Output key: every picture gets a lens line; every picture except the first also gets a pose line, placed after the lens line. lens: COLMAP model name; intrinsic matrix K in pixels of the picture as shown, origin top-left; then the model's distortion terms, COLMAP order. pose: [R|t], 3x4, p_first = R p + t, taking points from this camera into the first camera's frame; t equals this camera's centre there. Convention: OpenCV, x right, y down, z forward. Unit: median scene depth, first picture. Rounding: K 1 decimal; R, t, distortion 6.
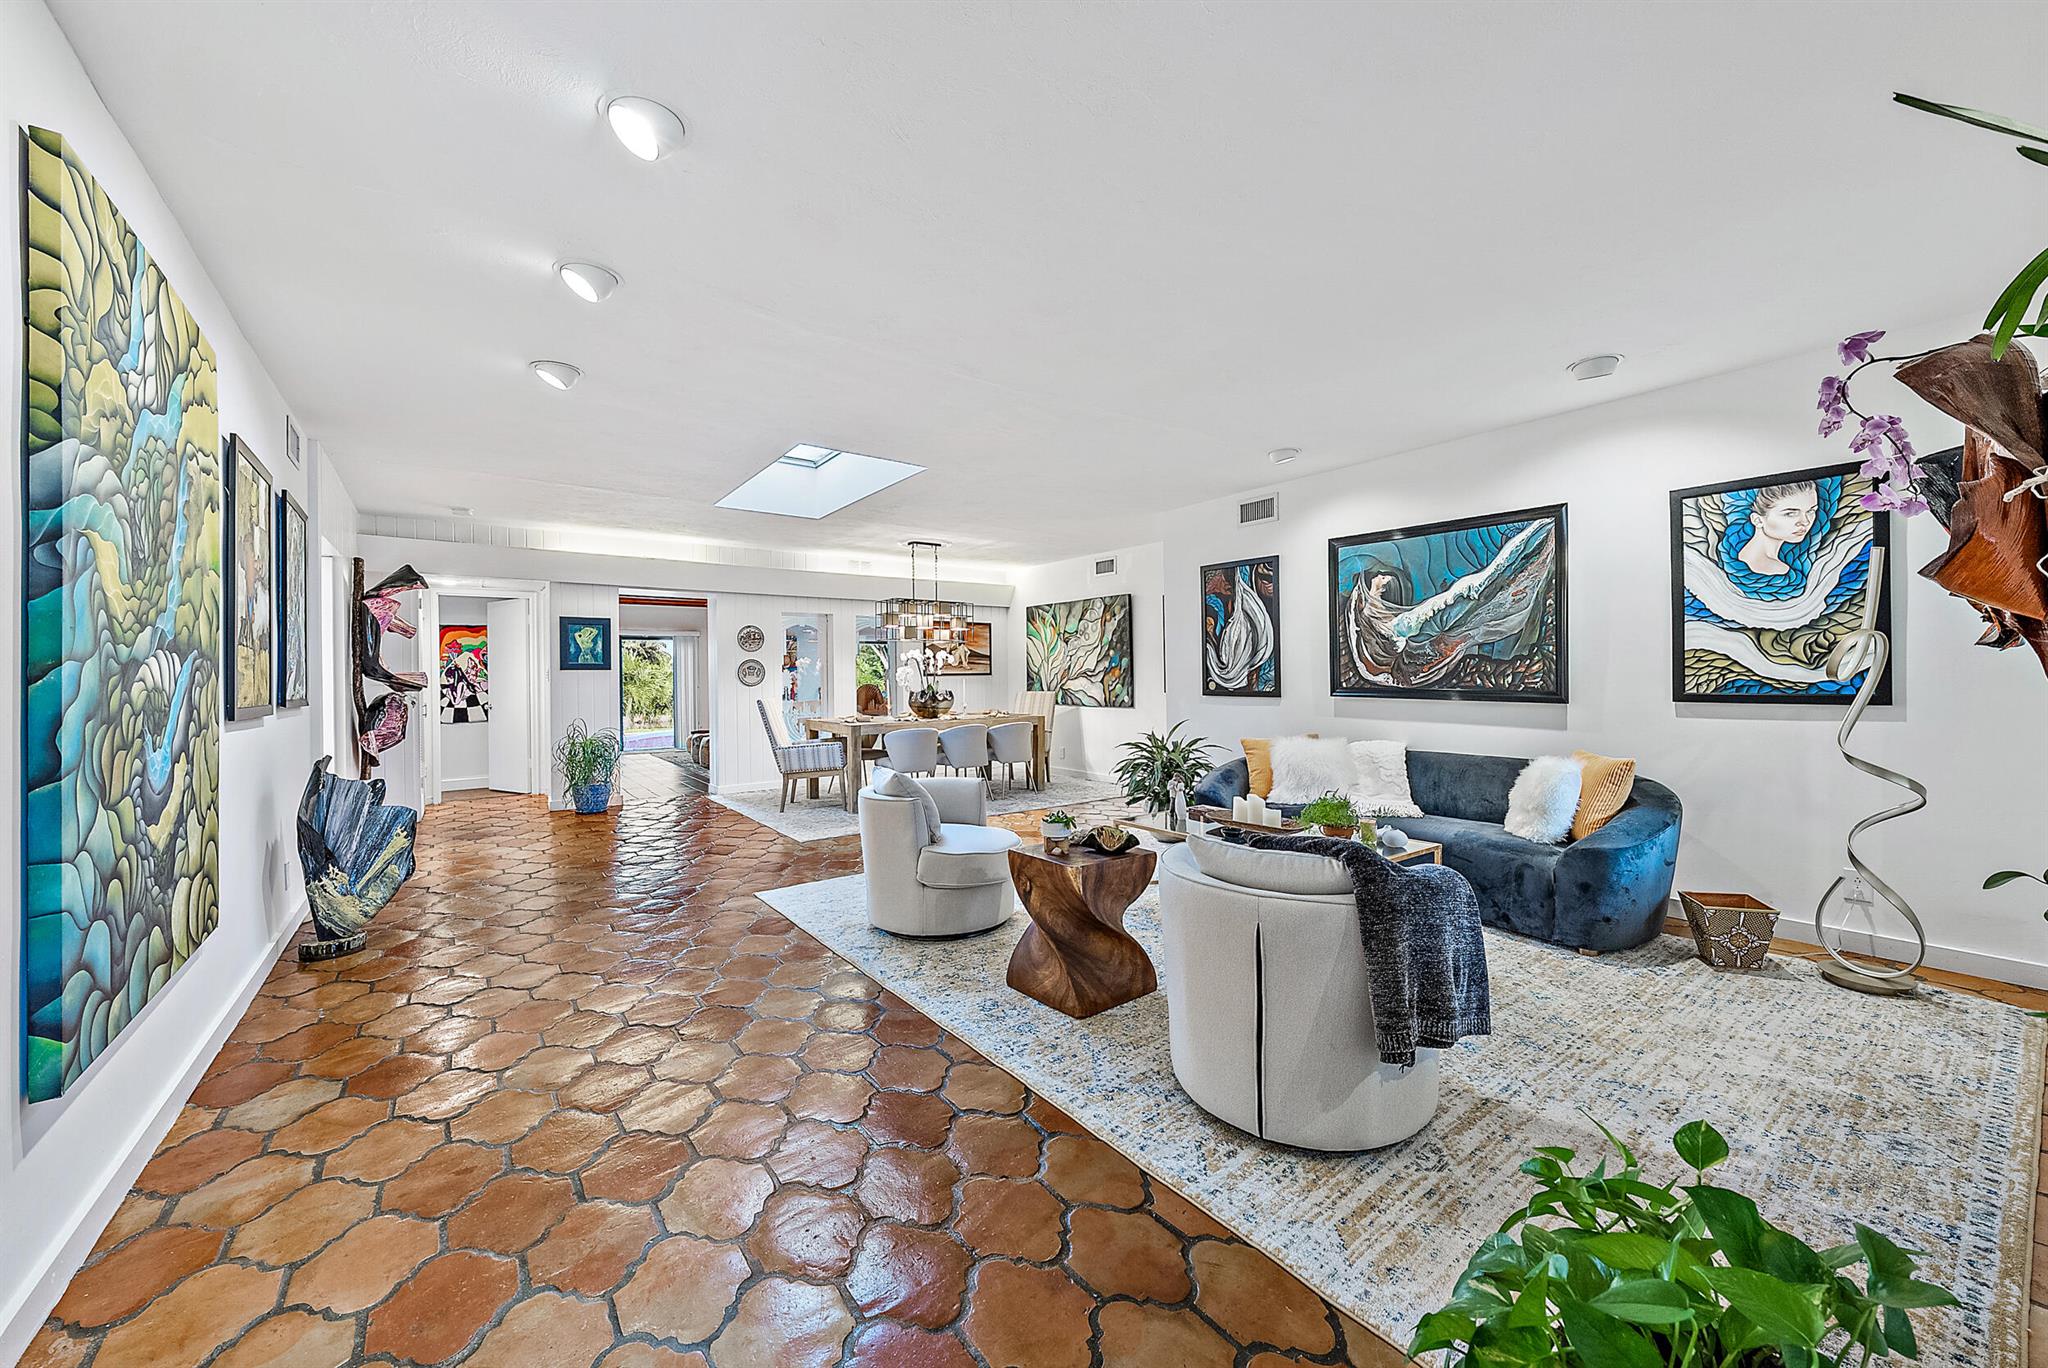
lens RADIAL K [[756.4, 0, 1030.4], [0, 756.4, 680.5], [0, 0, 1]] dist [-0.003159, -0.000002]
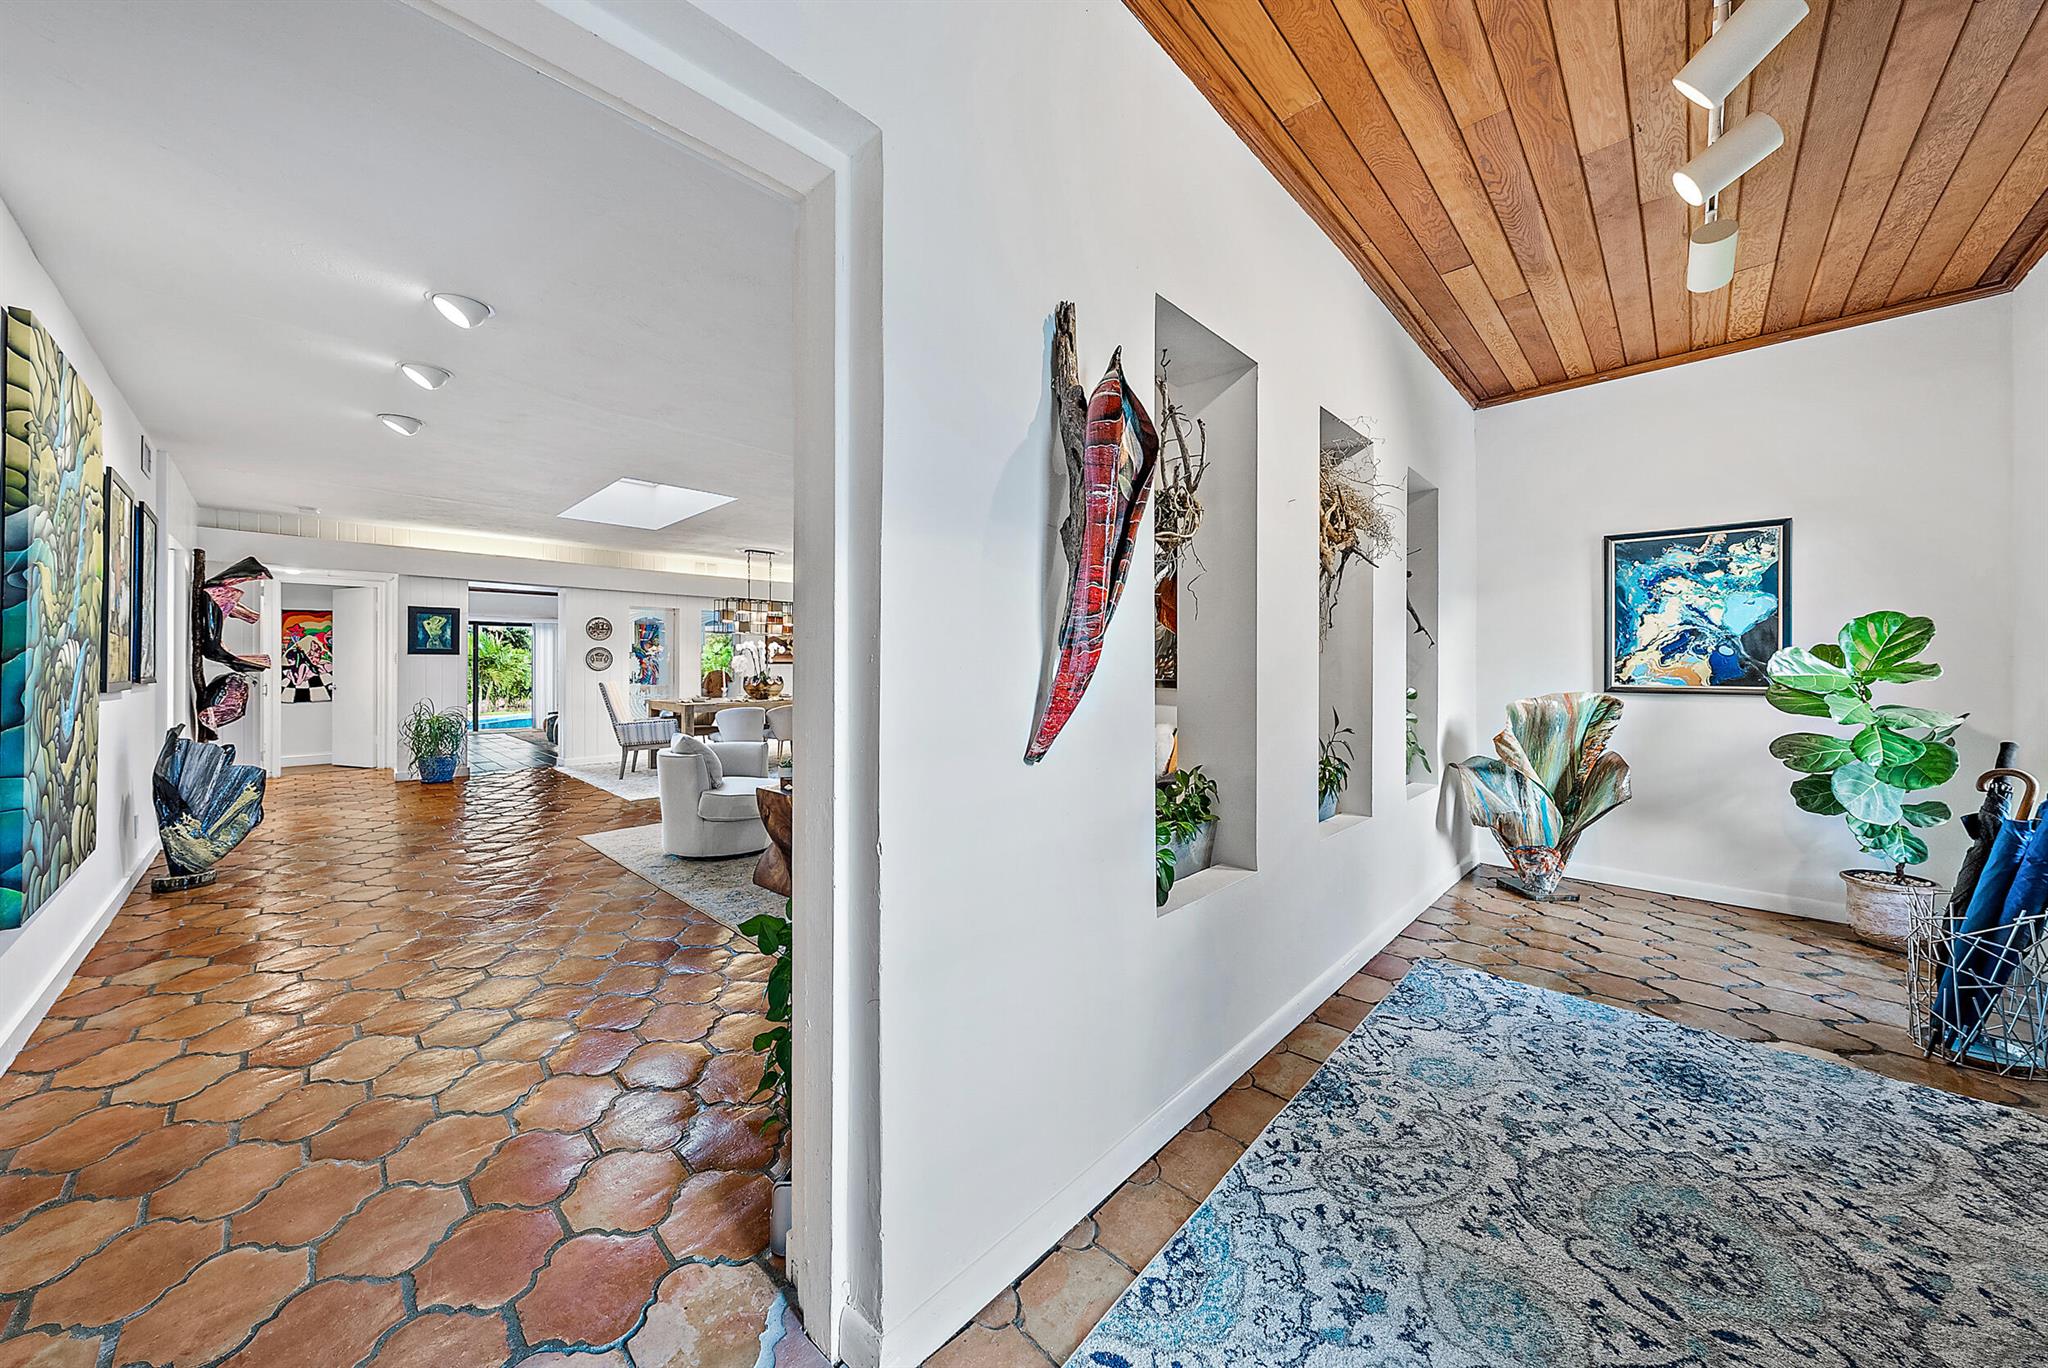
lens RADIAL K [[710.7, 0, 1043.0], [0, 710.7, 667.4], [0, 0, 1]] dist [-0.002095, -0.000156]
pose [[0.986271, 0.012159, 0.164689, 0.166891], [-0.011635, 0.999924, -0.004147, -0.001182], [-0.164727, 0.002174, 0.986337, -0.239678]]
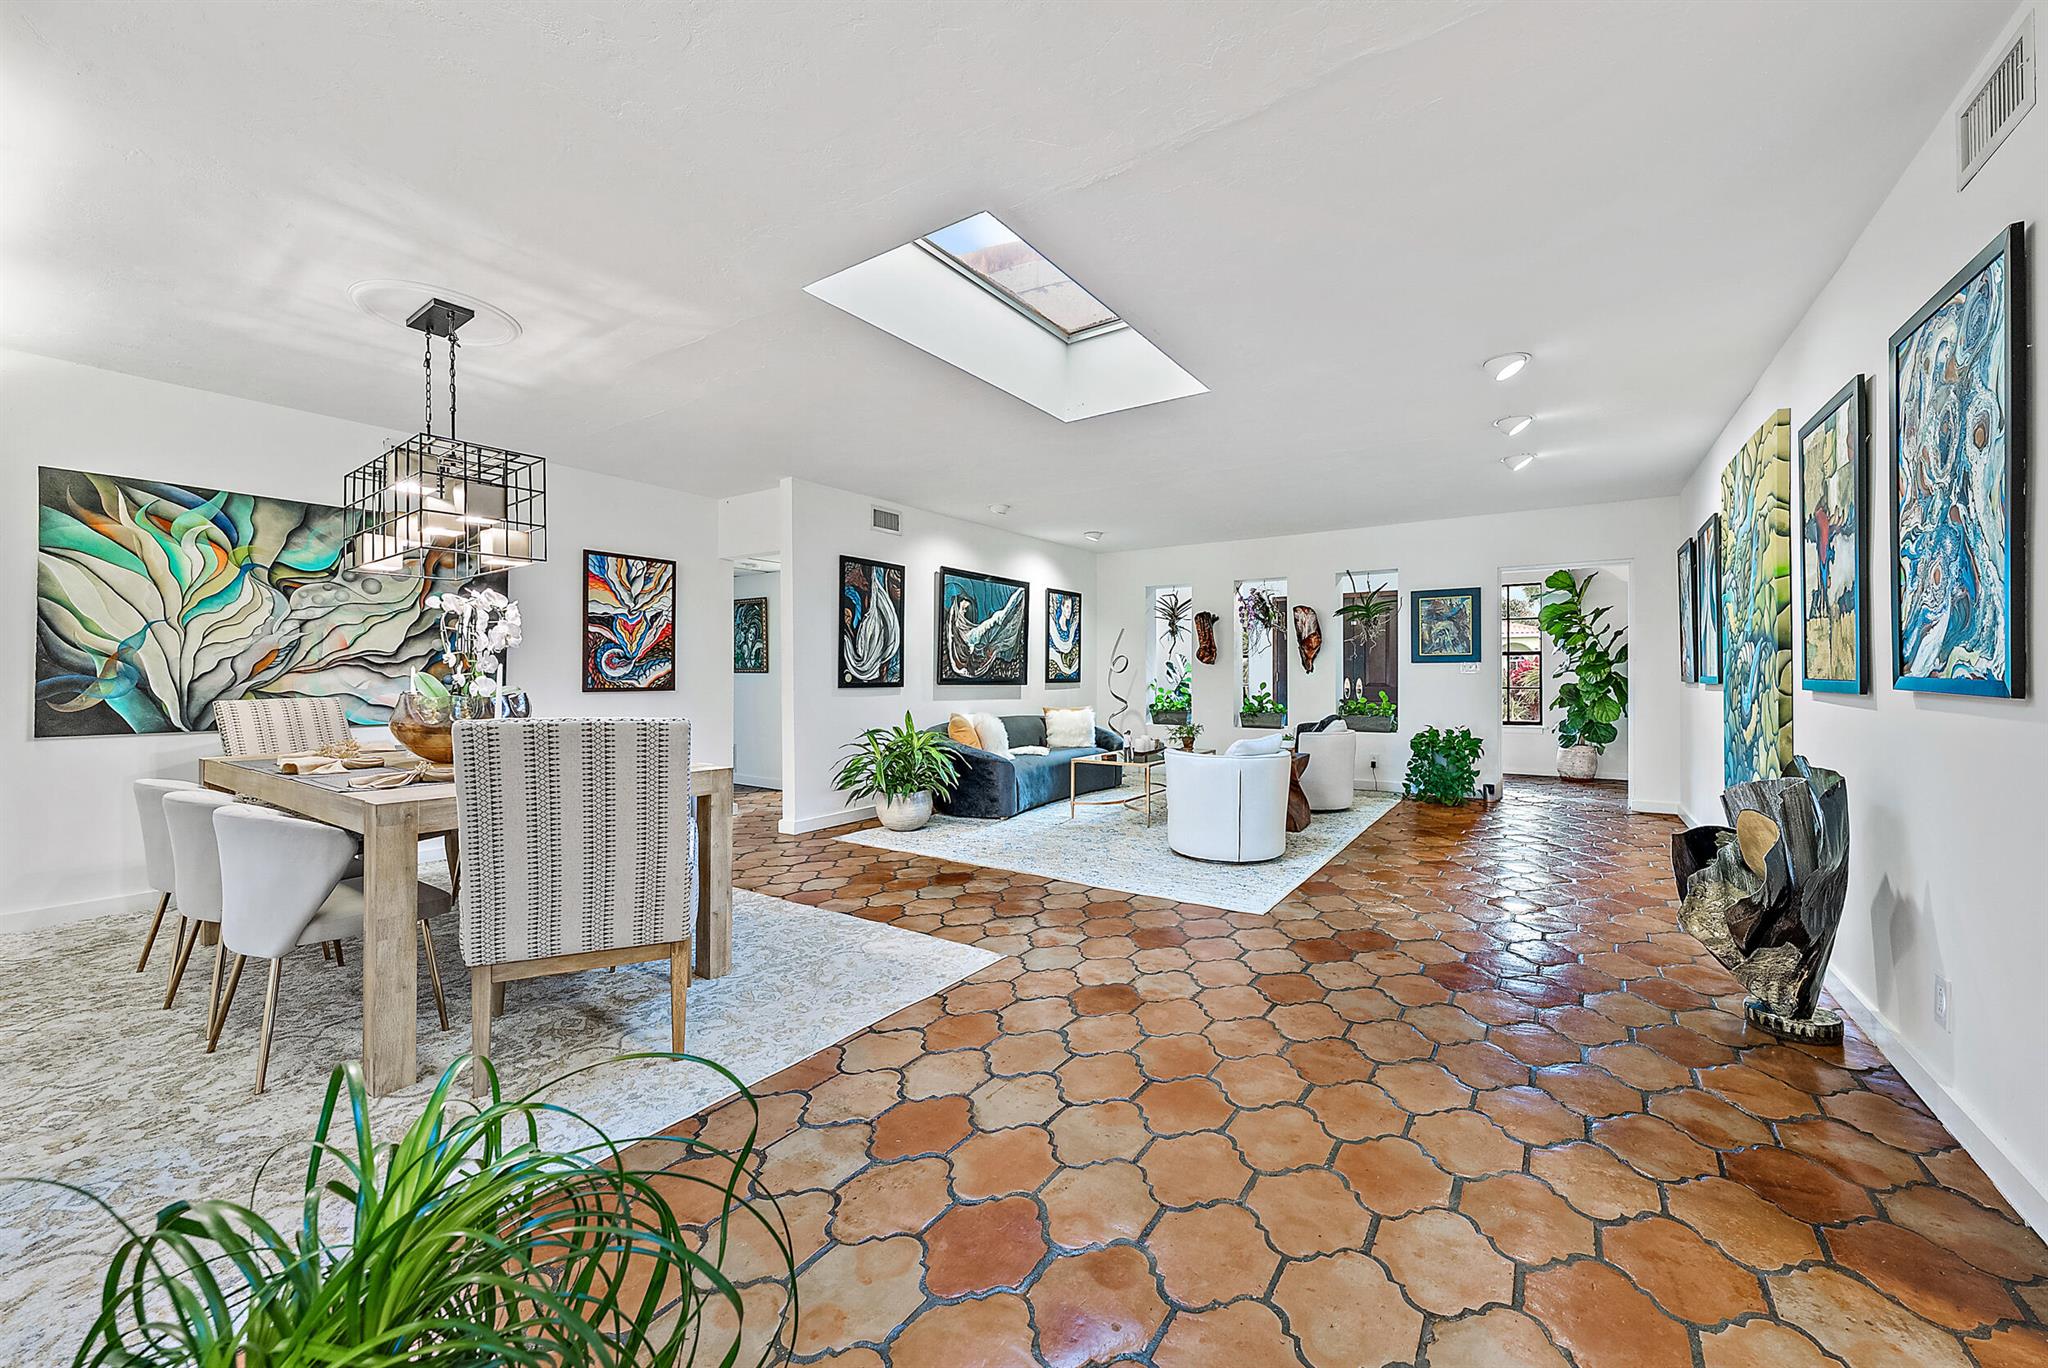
lens RADIAL K [[771.6, 0, 1033.7], [0, 771.6, 672.0], [0, 0, 1]] dist [-0.000441, 0.000629]
pose [[-0.319279, 0.013556, 0.947564, -0.979848], [0.010523, 0.999887, -0.010759, 0.015441], [-0.947602, 0.006536, -0.319386, 1.347644]]
